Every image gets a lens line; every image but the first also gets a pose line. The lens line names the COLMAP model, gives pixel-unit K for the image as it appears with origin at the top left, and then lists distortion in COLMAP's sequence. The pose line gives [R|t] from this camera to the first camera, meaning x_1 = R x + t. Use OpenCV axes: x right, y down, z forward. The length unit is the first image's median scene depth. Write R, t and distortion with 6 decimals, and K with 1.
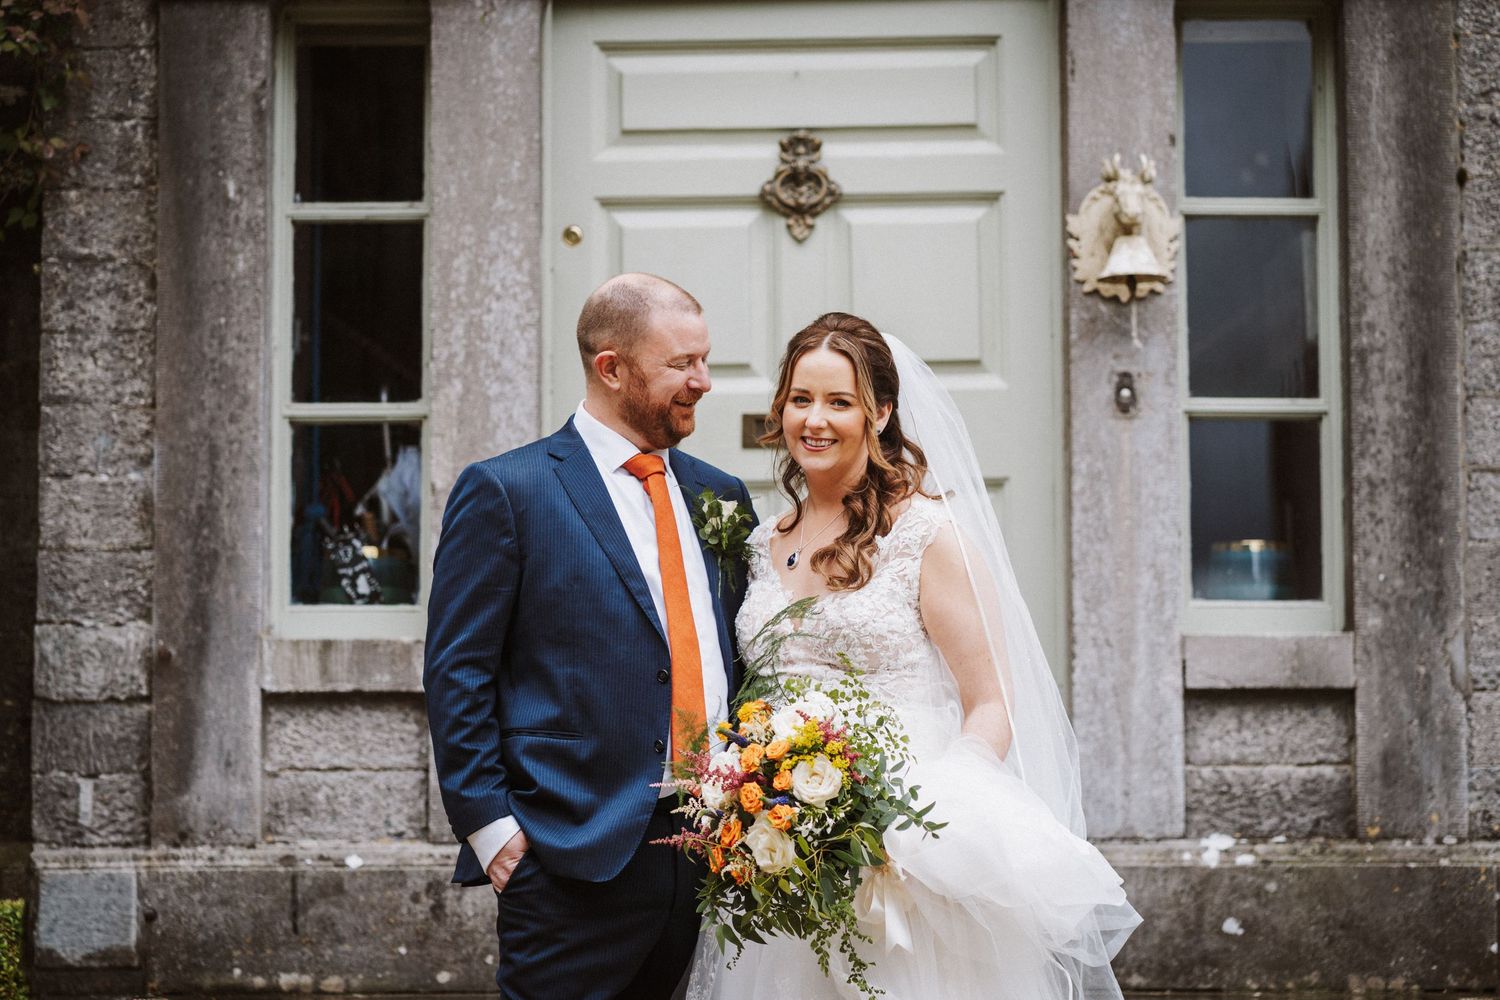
lens RADIAL K [[3553.5, 0, 750.4], [0, 3553.5, 493.5], [0, 0, 1]] dist [0.004279, 0.000000]
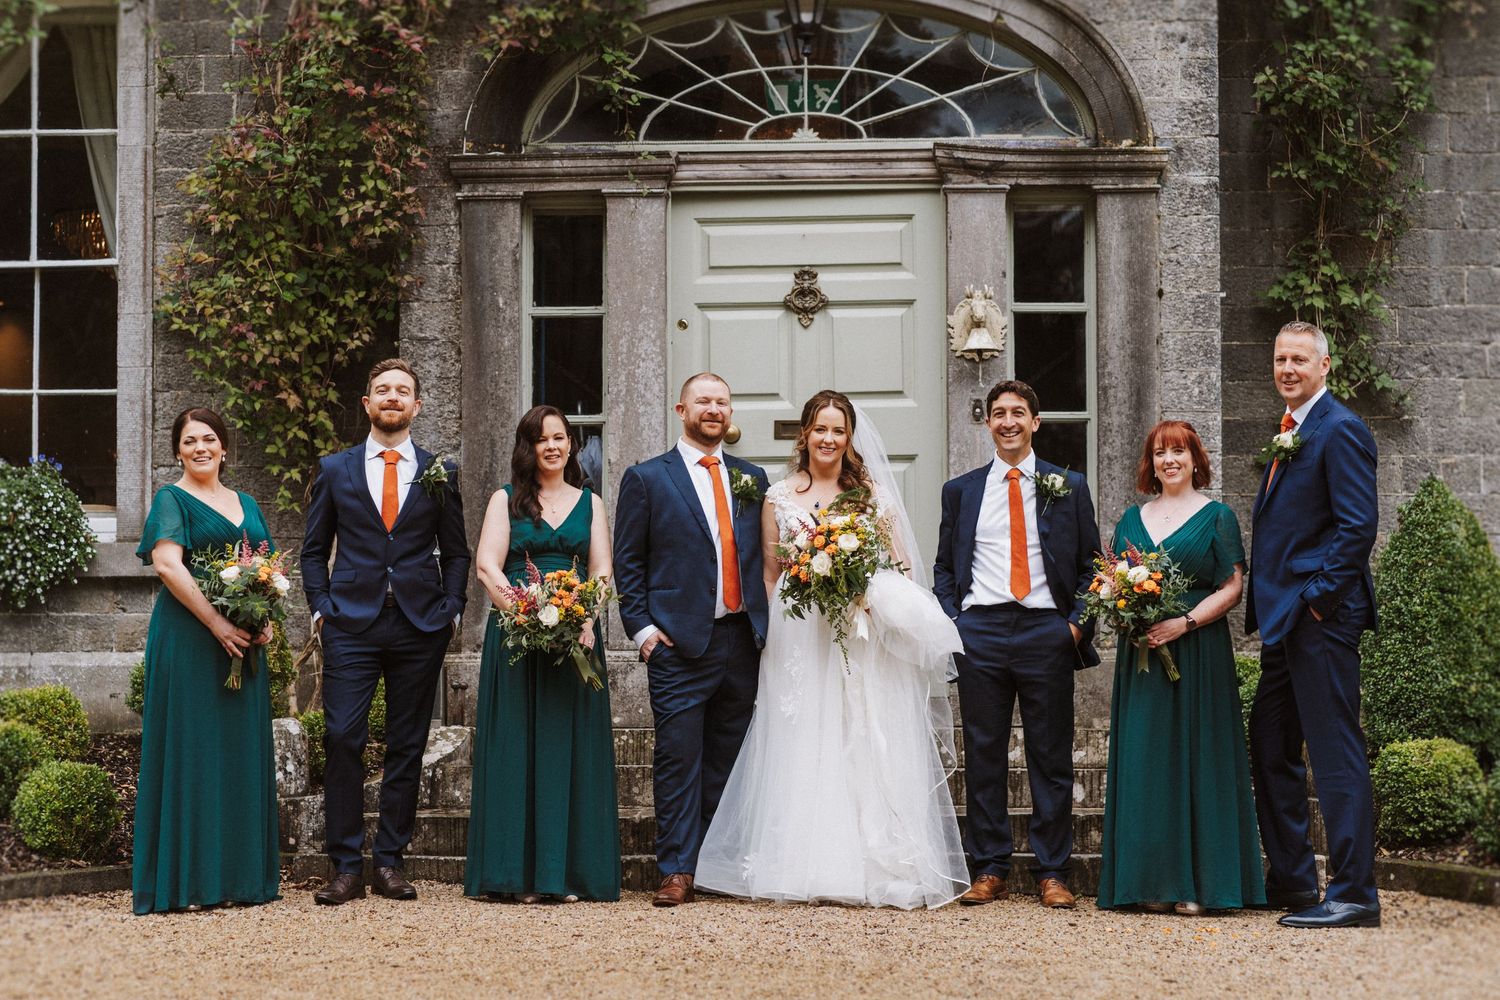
lens RADIAL K [[3553.5, 0, 750.0], [0, 3553.5, 501.1], [0, 0, 1]] dist [0.004279, 0.000000]
pose [[0.999253, -0.001859, -0.038589, 0.057139], [0.003325, 0.999273, 0.037974, -0.051546], [0.038491, -0.038074, 0.998533, -0.867416]]
